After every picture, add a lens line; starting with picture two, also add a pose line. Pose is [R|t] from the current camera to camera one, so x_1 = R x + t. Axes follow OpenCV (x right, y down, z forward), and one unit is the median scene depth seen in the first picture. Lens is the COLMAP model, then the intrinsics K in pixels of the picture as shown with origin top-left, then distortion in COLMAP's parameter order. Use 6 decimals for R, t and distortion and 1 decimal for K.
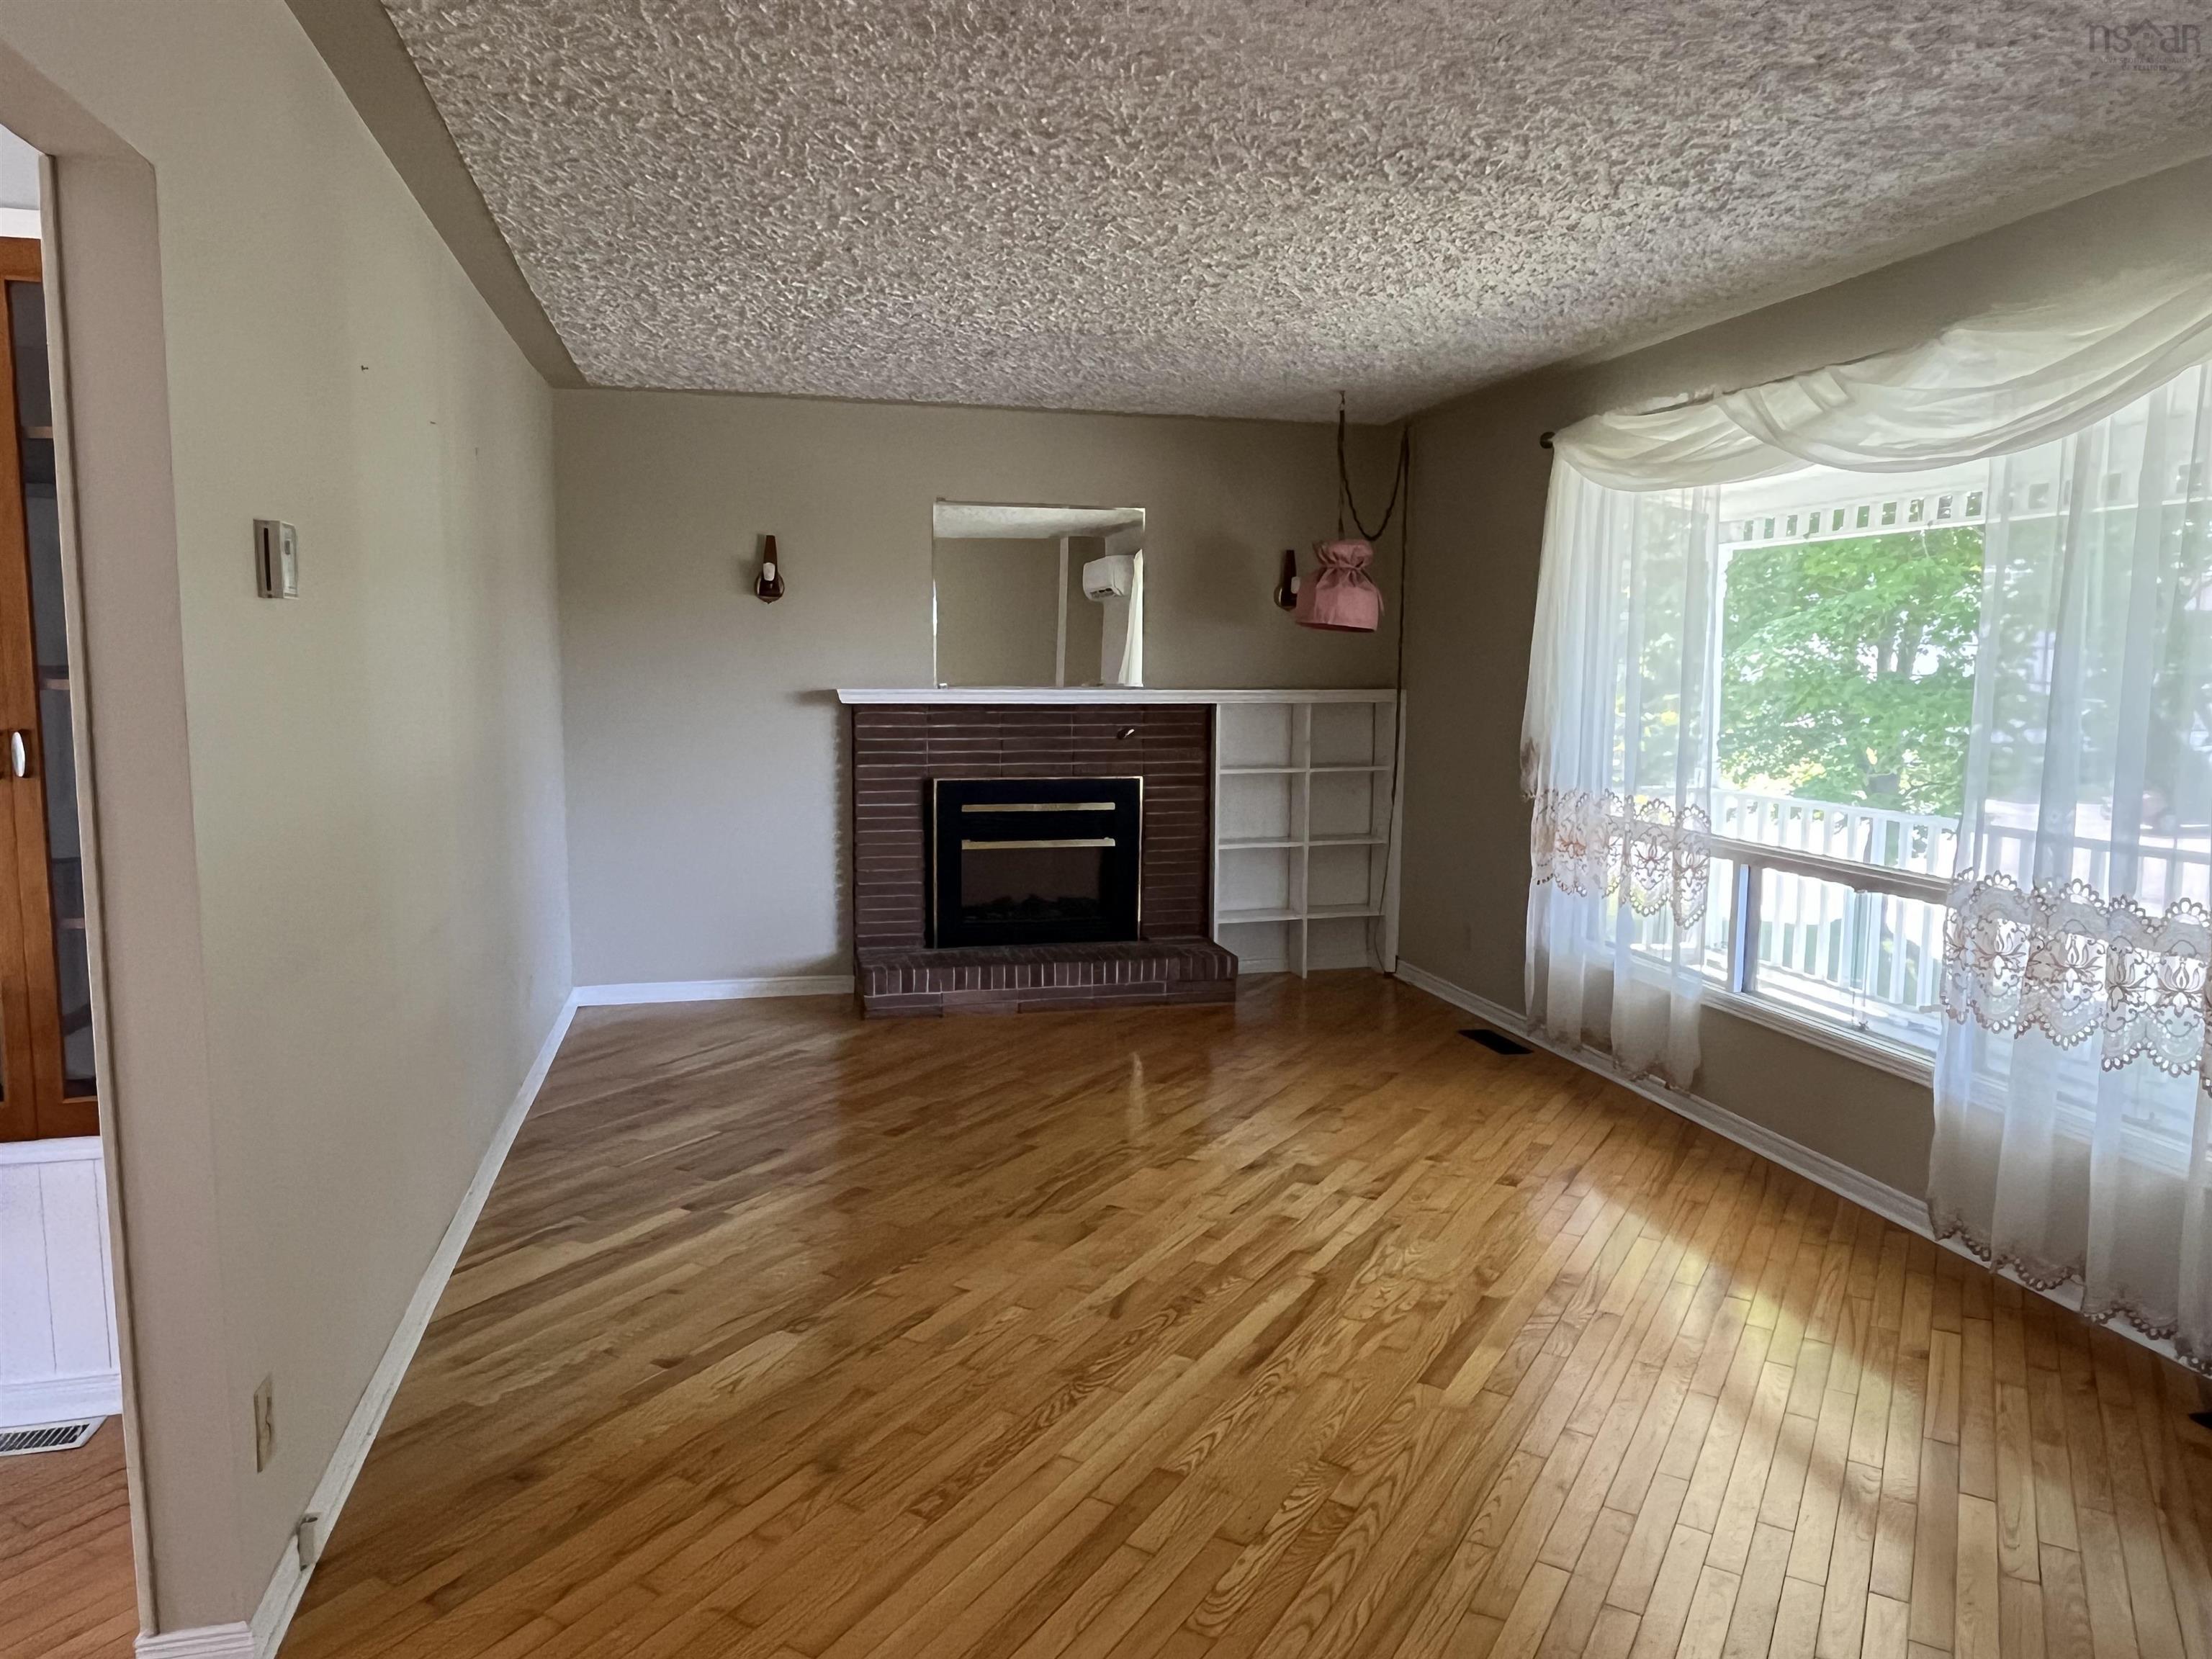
lens RADIAL K [[1443.2, 0, 1112.9], [0, 1443.2, 824.1], [0, 0, 1]] dist [-0.004266, 0.002097]
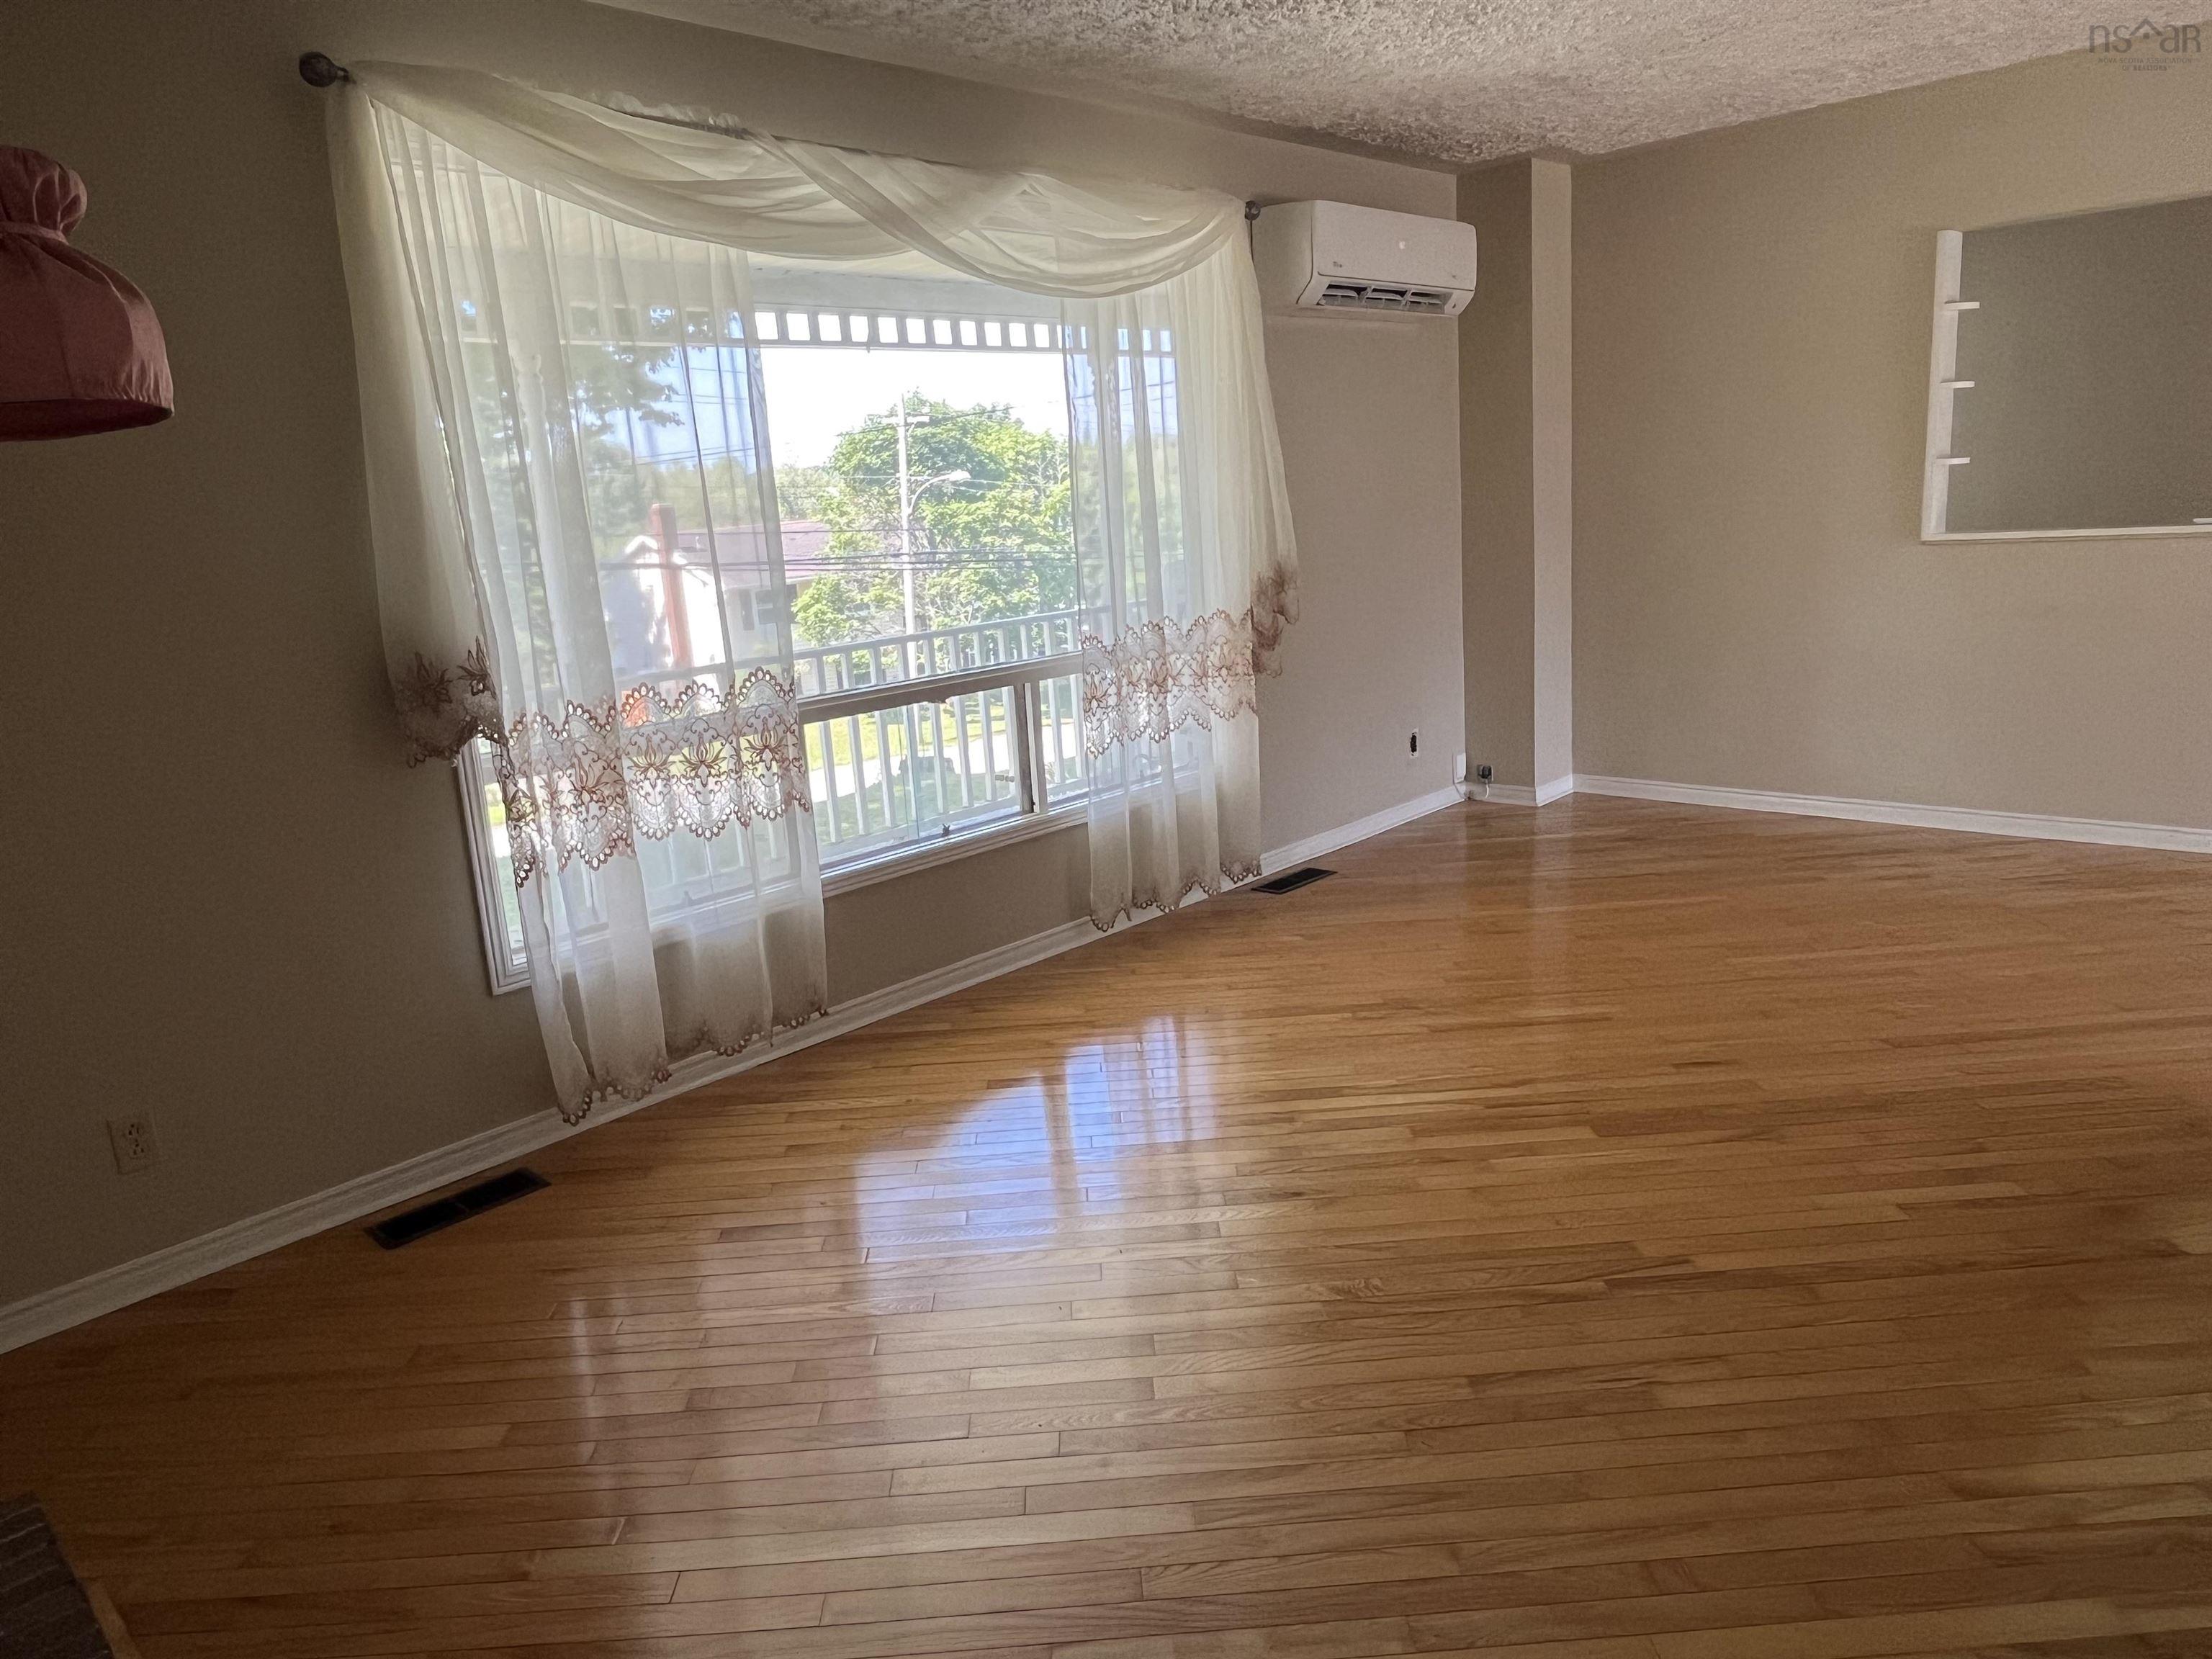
lens RADIAL K [[1443.2, 0, 1110.3], [0, 1443.2, 823.4], [0, 0, 1]] dist [-0.004266, 0.002097]
pose [[-0.531755, -0.158540, 0.831927, -0.465370], [0.157812, 0.946567, 0.281258, -0.157562], [-0.832065, 0.280848, -0.478322, 1.568808]]
